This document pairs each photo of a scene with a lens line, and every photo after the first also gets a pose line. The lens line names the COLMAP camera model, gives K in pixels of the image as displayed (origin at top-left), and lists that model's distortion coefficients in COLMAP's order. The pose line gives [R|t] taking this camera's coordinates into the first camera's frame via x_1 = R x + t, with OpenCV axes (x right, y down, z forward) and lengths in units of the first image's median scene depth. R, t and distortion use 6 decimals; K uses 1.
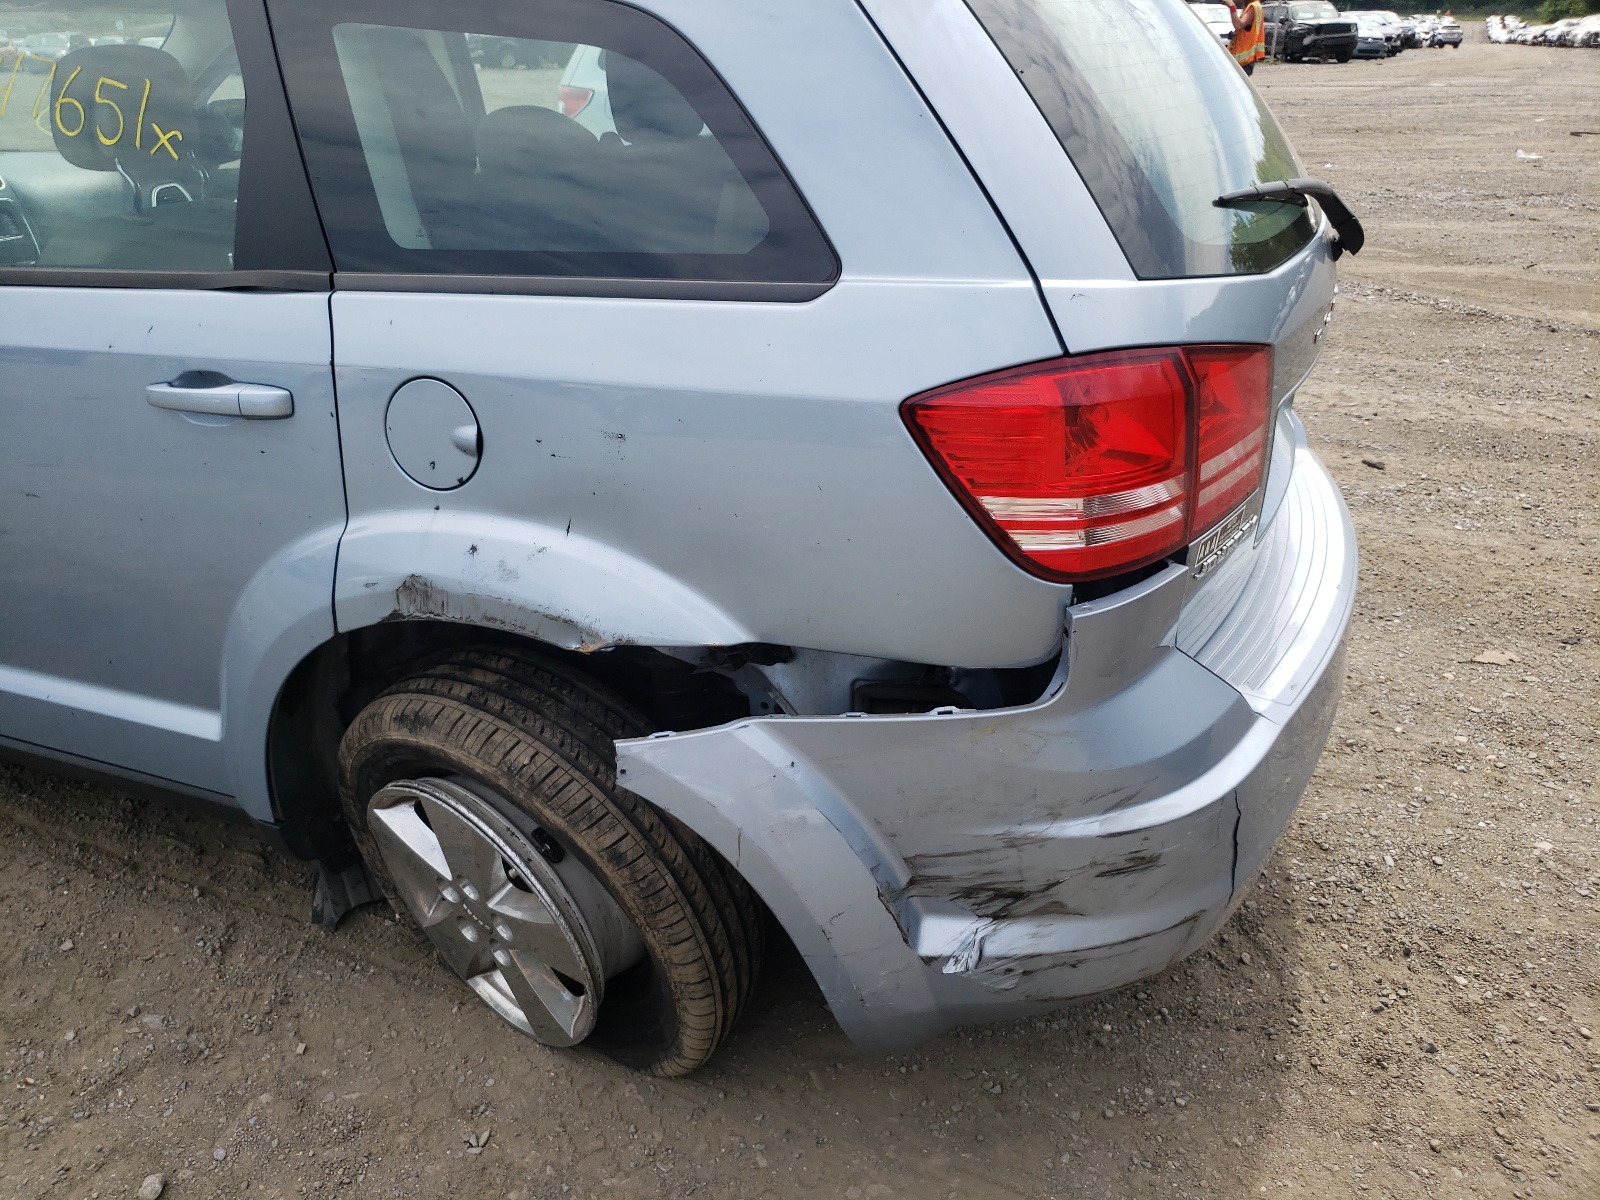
lens RADIAL K [[1239.7, 0, 799.6], [0, 1239.7, 604.3], [0, 0, 1]] dist [-0.012926, 0.025641]
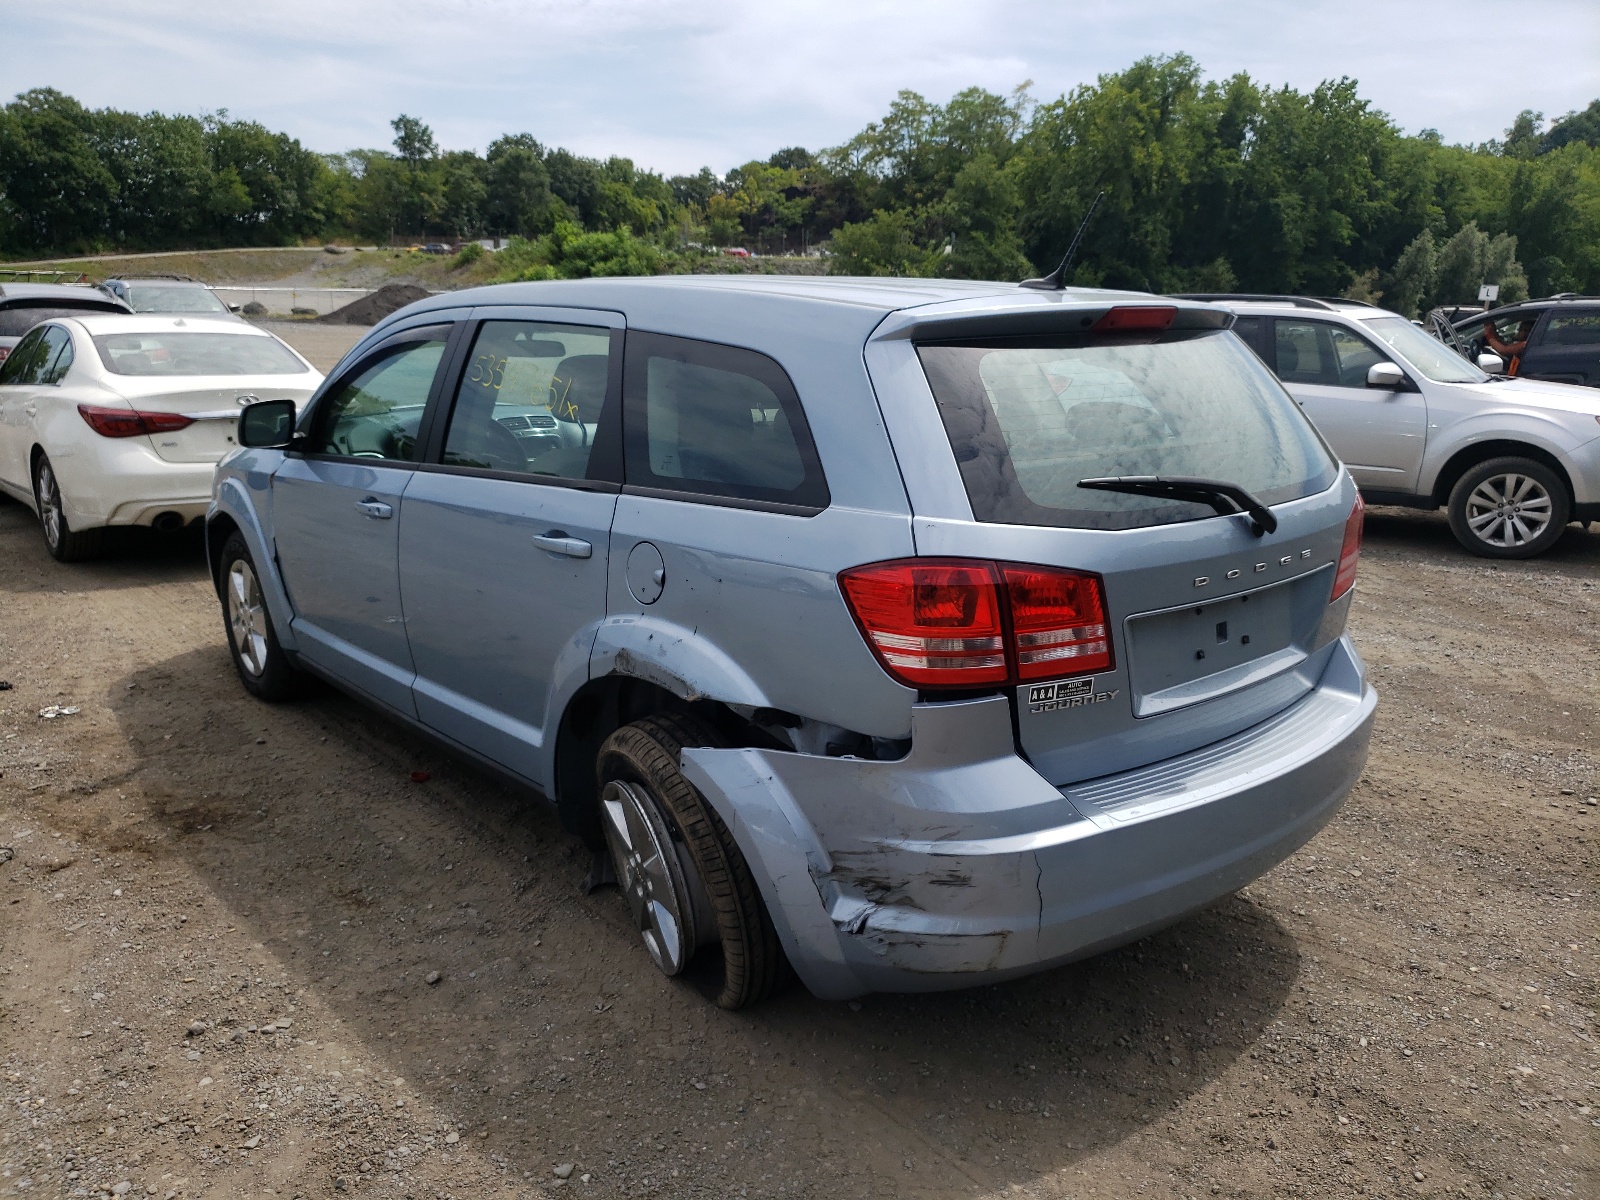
lens RADIAL K [[1239.7, 0, 800.7], [0, 1239.7, 597.9], [0, 0, 1]] dist [-0.012926, 0.025641]
pose [[0.904367, 0.116391, -0.410576, 0.666169], [-0.197309, 0.967123, -0.160446, 0.146625], [0.378403, 0.226113, 0.897599, -0.543689]]
